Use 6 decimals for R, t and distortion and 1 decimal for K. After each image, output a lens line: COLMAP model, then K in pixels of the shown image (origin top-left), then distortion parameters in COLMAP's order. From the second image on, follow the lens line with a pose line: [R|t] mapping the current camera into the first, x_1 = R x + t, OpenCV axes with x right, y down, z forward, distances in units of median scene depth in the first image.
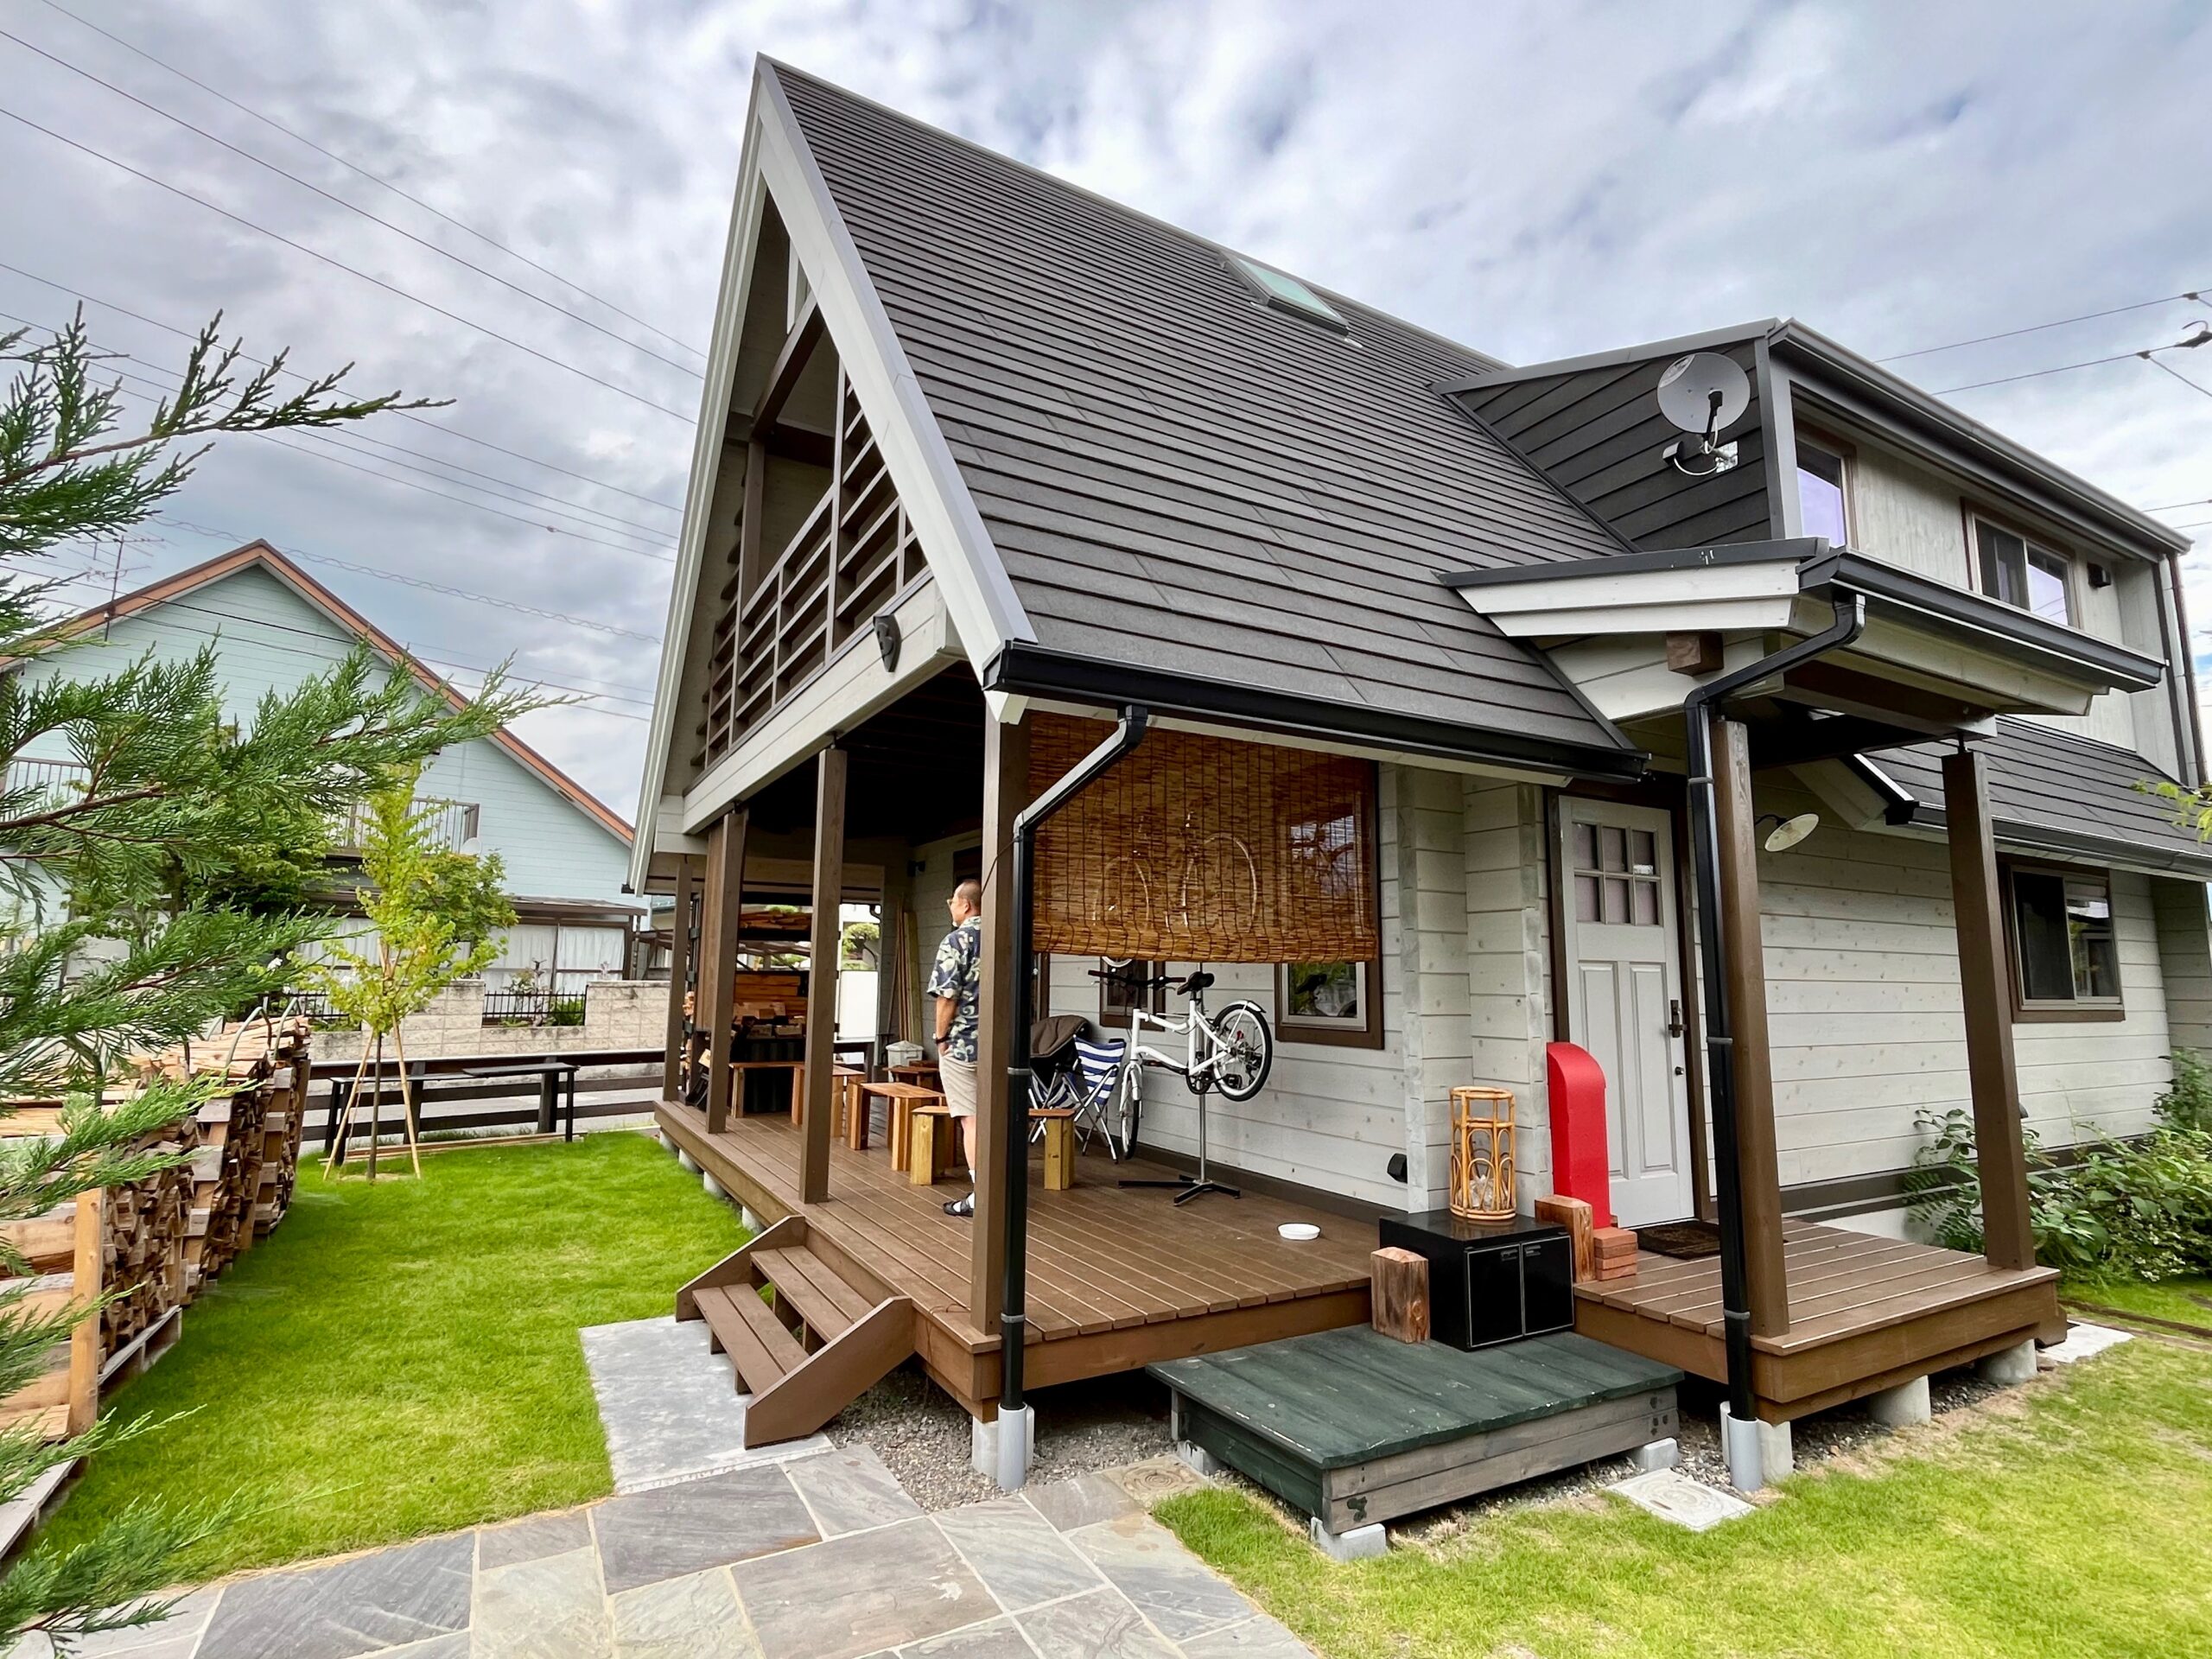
lens RADIAL K [[1082.3, 0, 1094.6], [0, 1082.3, 830.5], [0, 0, 1]] dist [-0.002825, -0.000069]
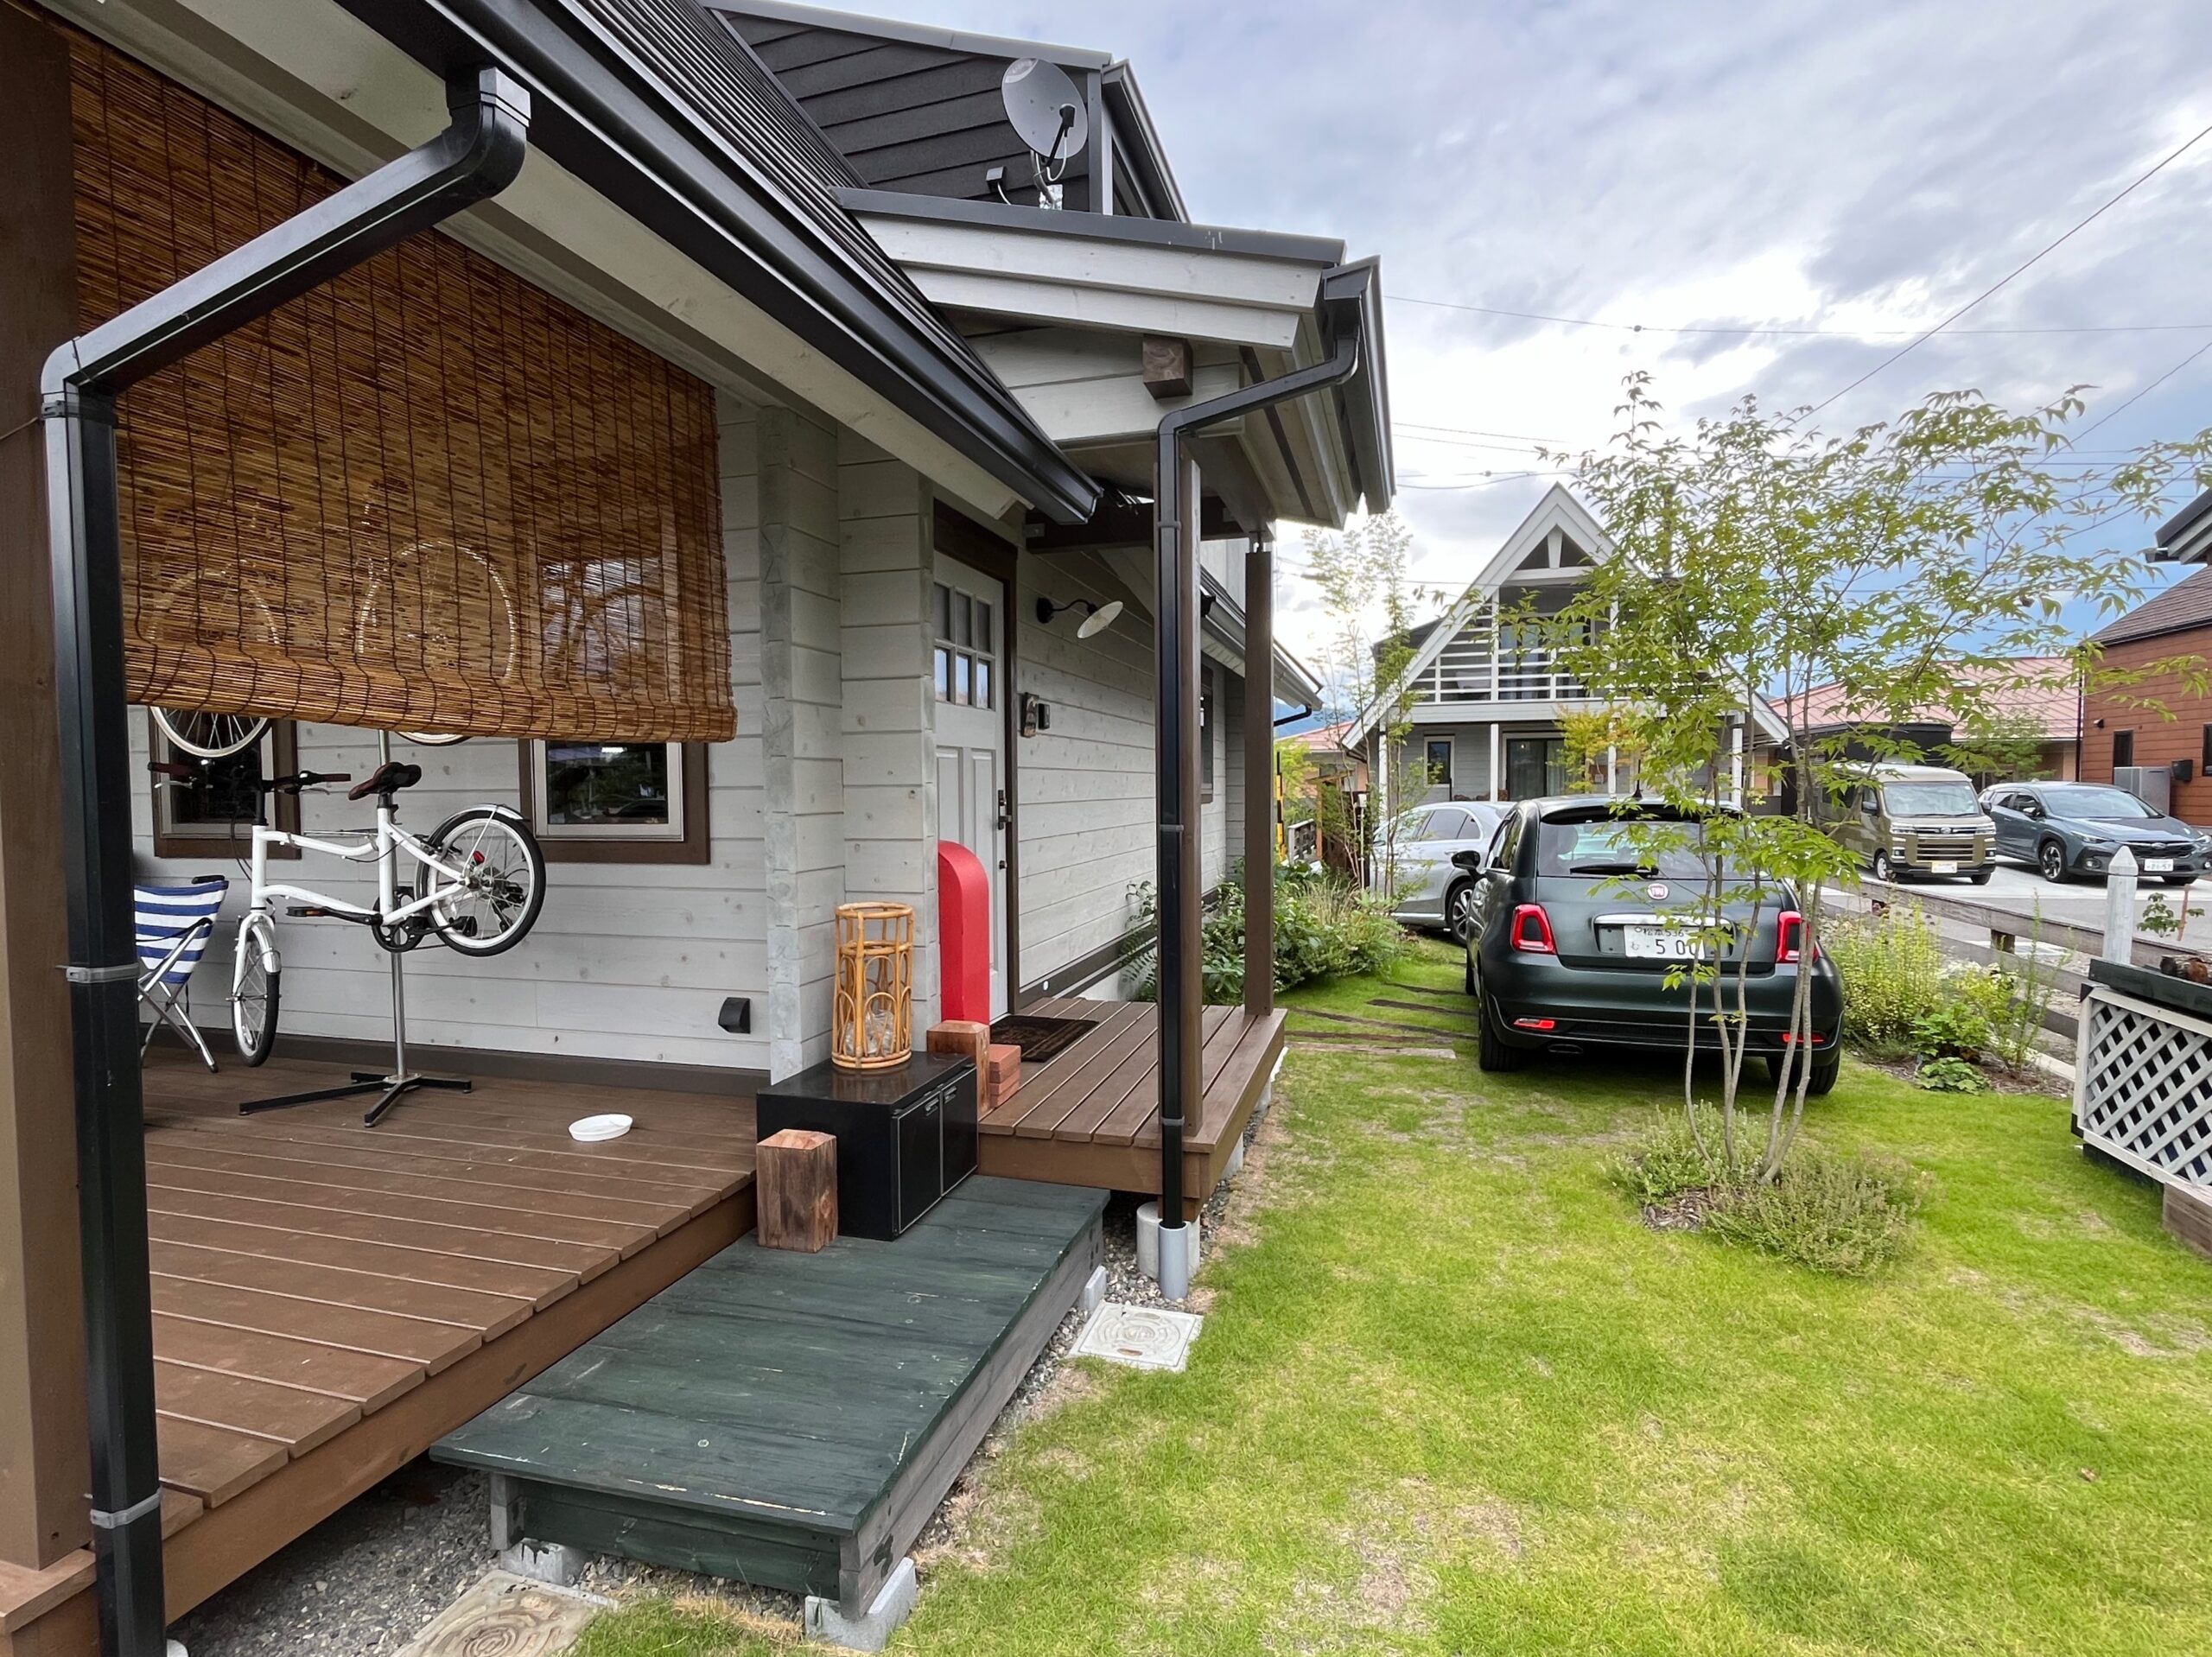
lens RADIAL K [[1082.2, 0, 1094.6], [0, 1082.2, 829.5], [0, 0, 1]] dist [-0.002825, -0.000069]
pose [[0.715945, -0.045968, 0.696642, -0.064147], [-0.078349, 0.986237, 0.145597, 0.056301], [-0.693746, -0.158820, 0.702490, 0.333292]]
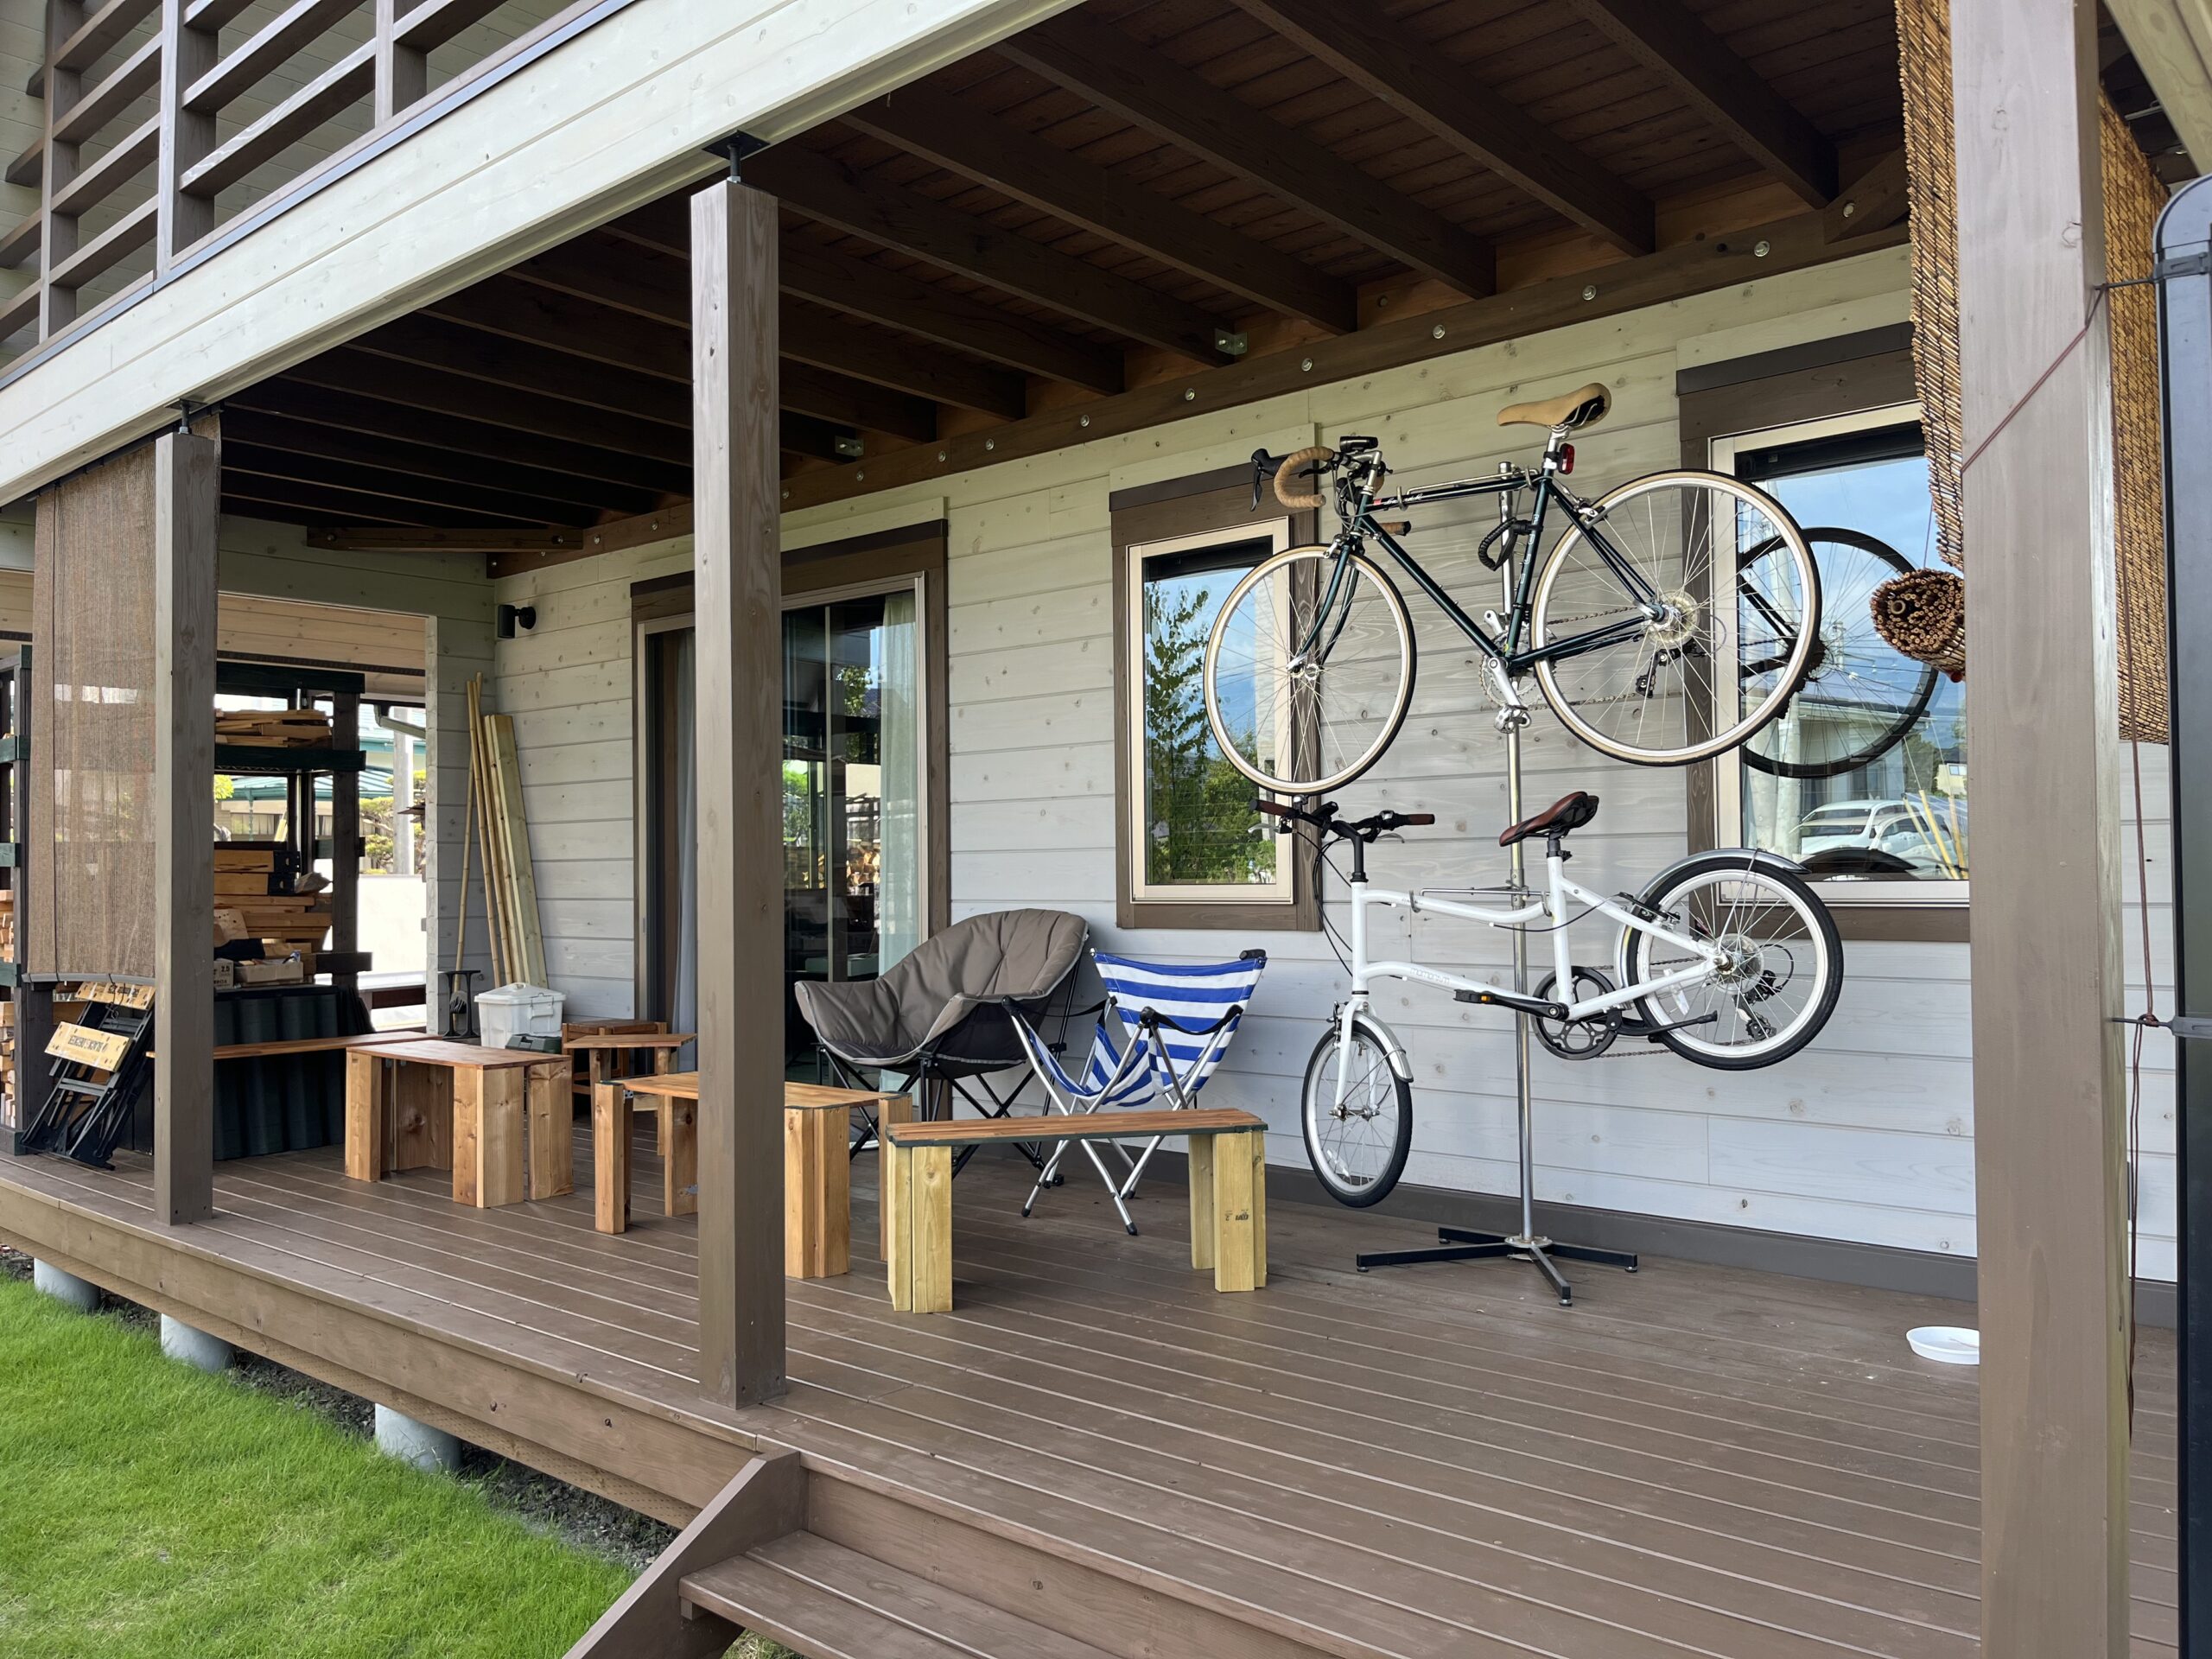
lens RADIAL K [[1677.8, 0, 1097.5], [0, 1677.8, 831.1], [0, 0, 1]] dist [0.066020, -0.096636]
pose [[0.942142, -0.013302, 0.334951, -0.403488], [-0.024053, 0.993954, 0.107129, 0.094100], [-0.334351, -0.108987, 0.936126, 0.503248]]
